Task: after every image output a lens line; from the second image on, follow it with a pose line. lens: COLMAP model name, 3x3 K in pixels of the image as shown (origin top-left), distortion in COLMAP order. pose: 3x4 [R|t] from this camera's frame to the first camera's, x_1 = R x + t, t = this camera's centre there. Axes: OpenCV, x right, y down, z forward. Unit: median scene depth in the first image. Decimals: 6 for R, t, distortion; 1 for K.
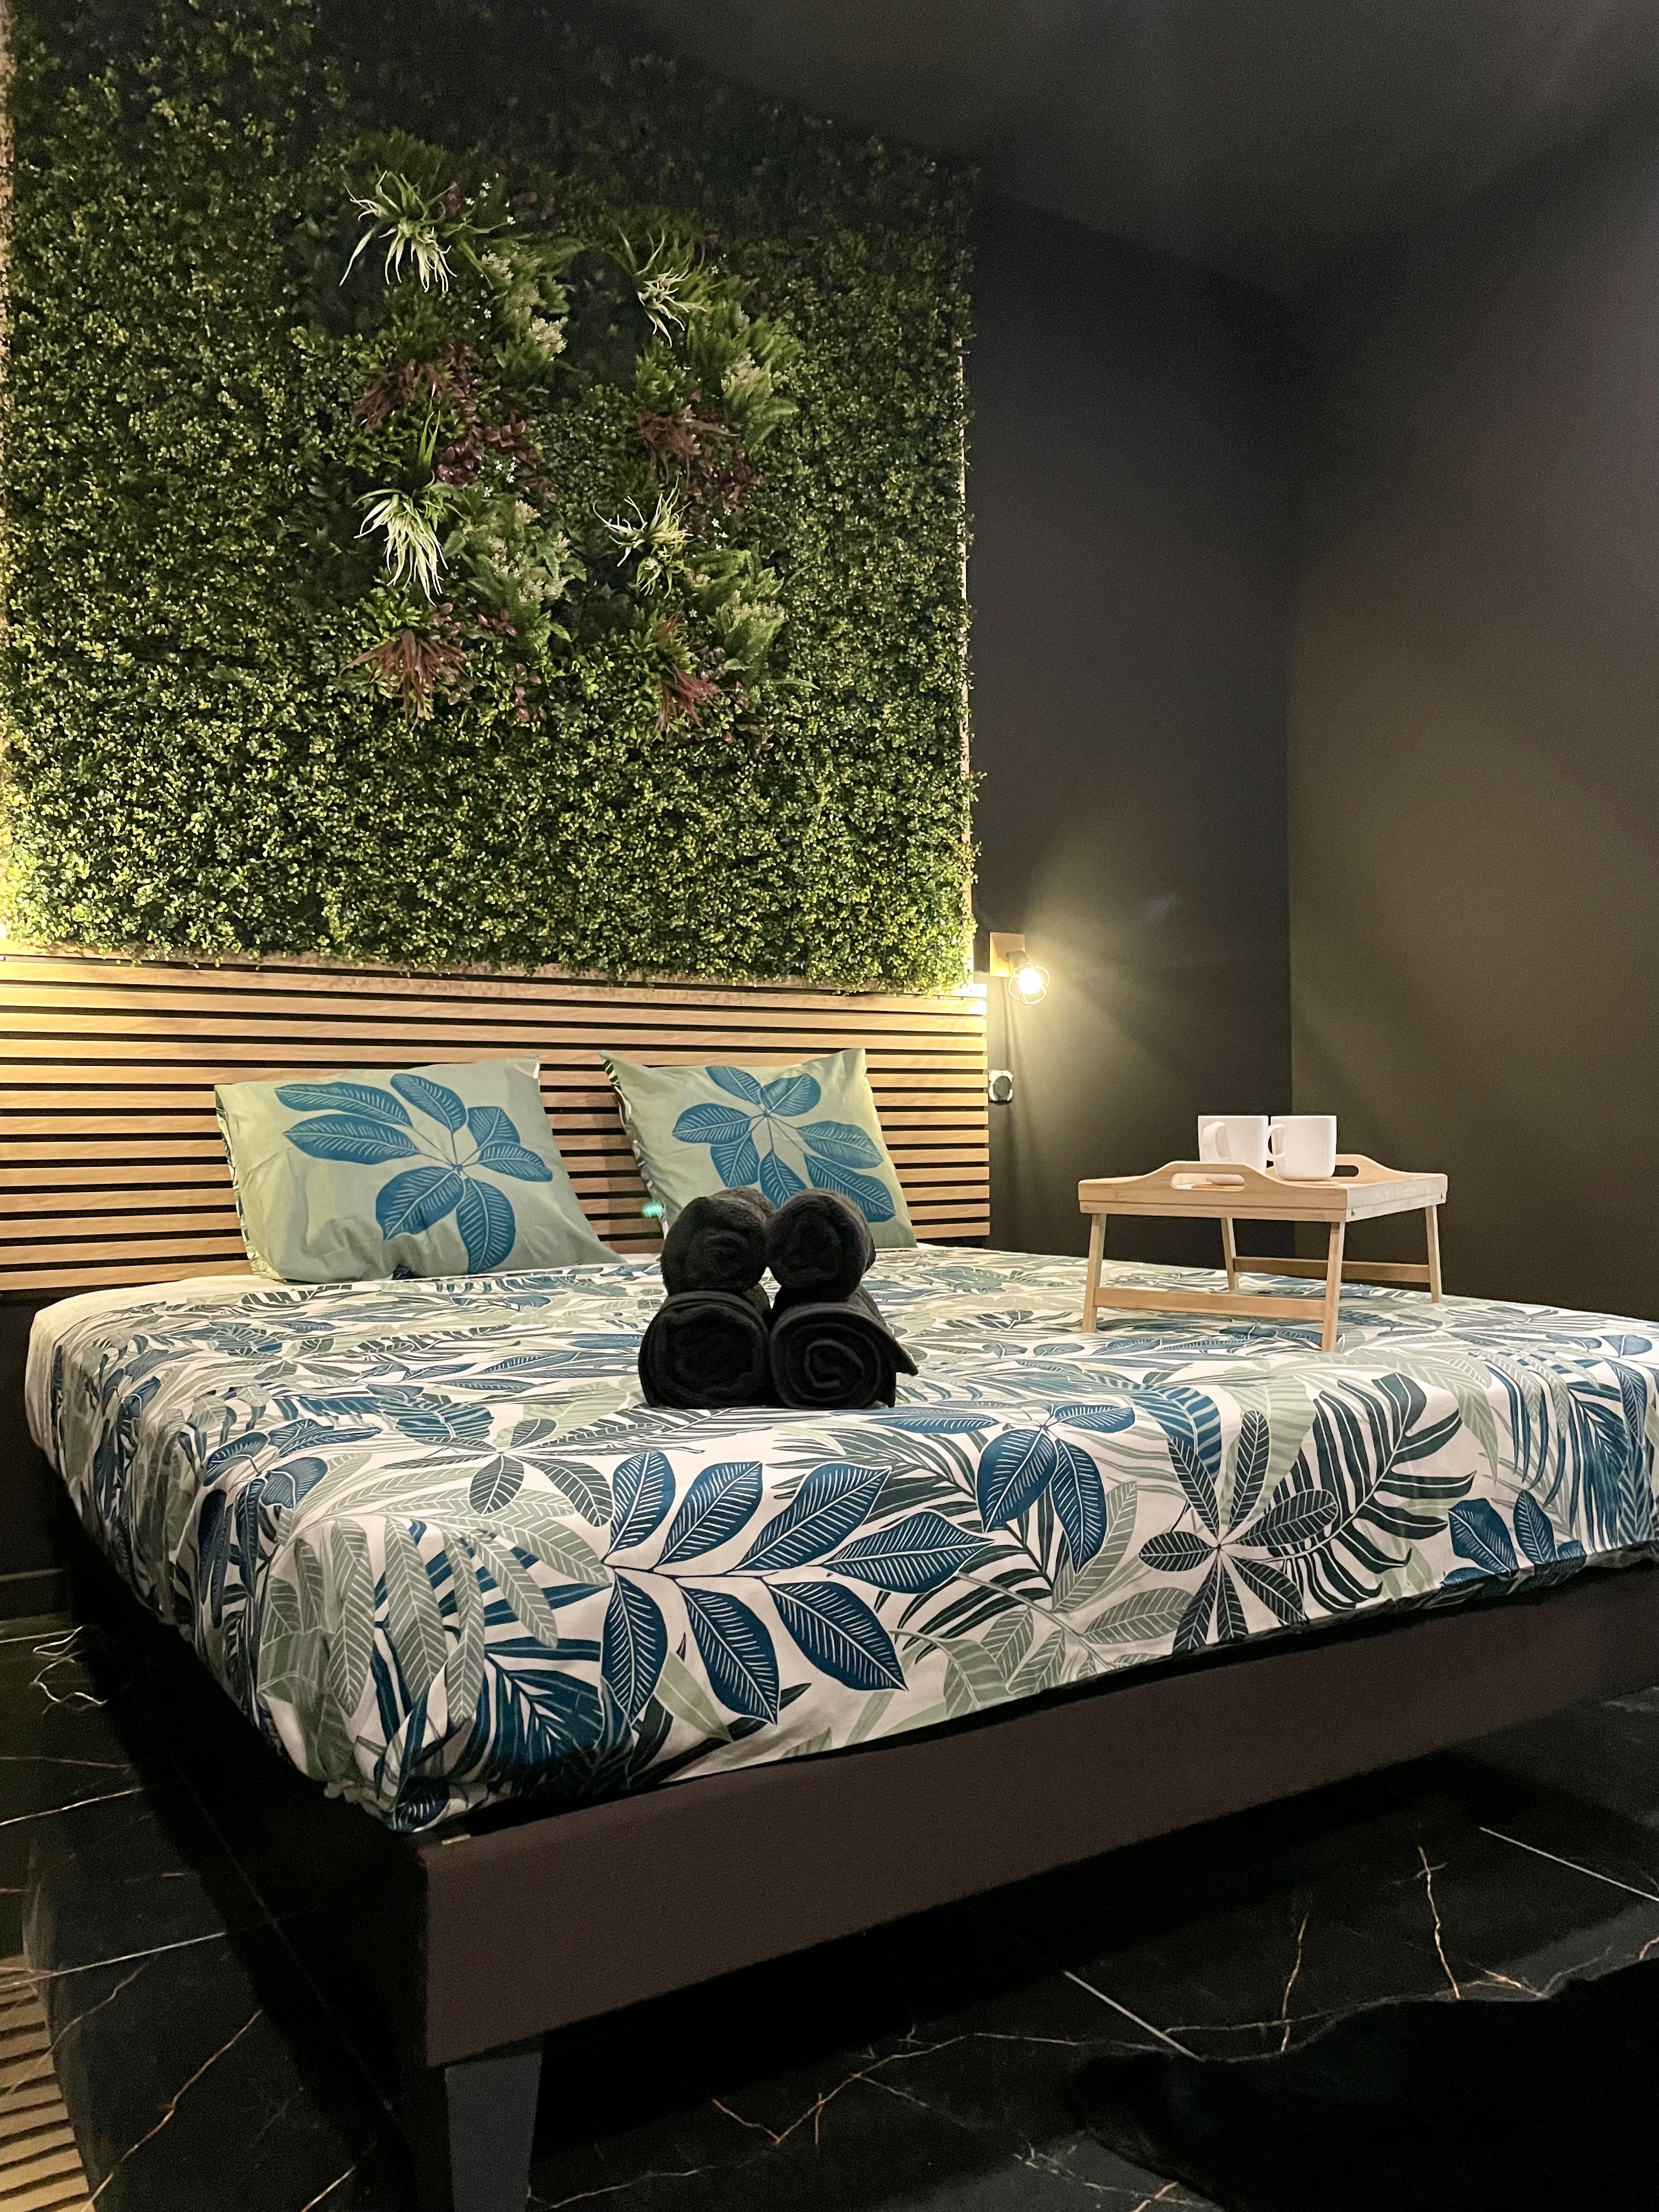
lens RADIAL K [[1662.7, 0, 829.5], [0, 1662.7, 1106.0], [0, 0, 1]] dist [0.082800, -0.112518]
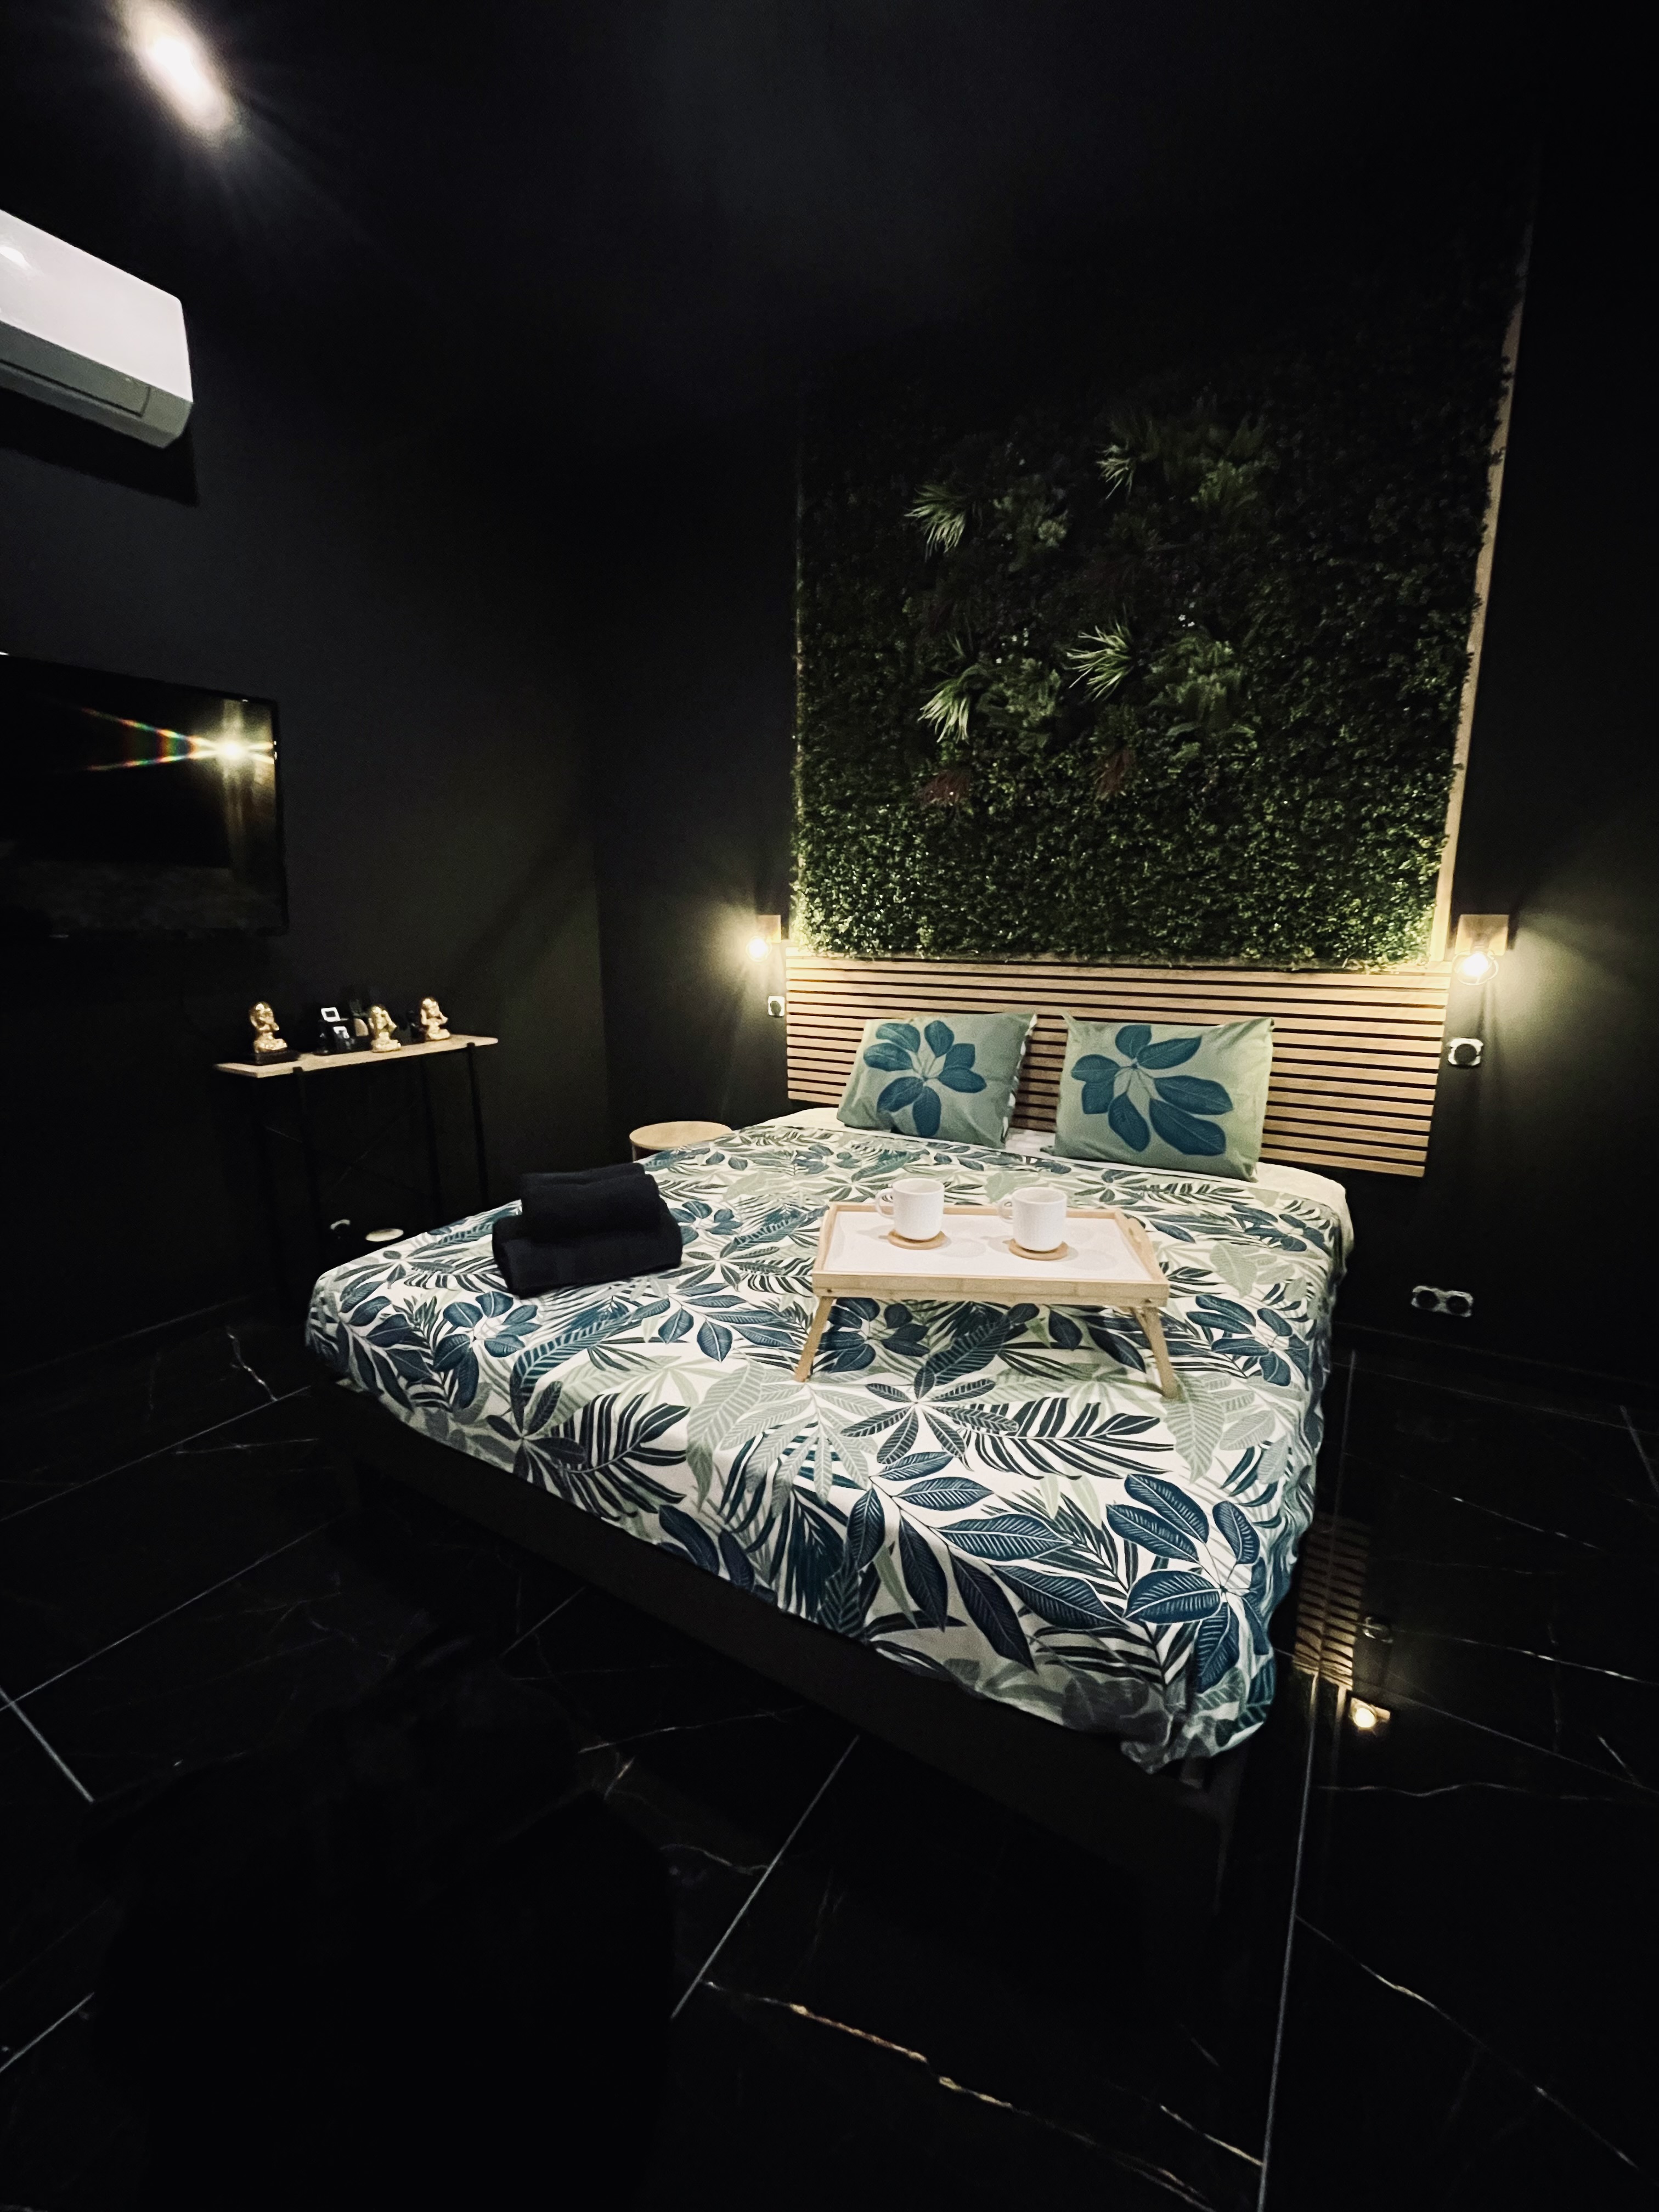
lens RADIAL K [[896.7, 0, 829.5], [0, 896.7, 1106.0], [0, 0, 1]] dist [0.000531, -0.000530]
pose [[0.440135, 0.197211, -0.876007, 0.575519], [0.014113, 0.973944, 0.226349, -0.152580], [0.897821, -0.111988, 0.425884, 0.454232]]
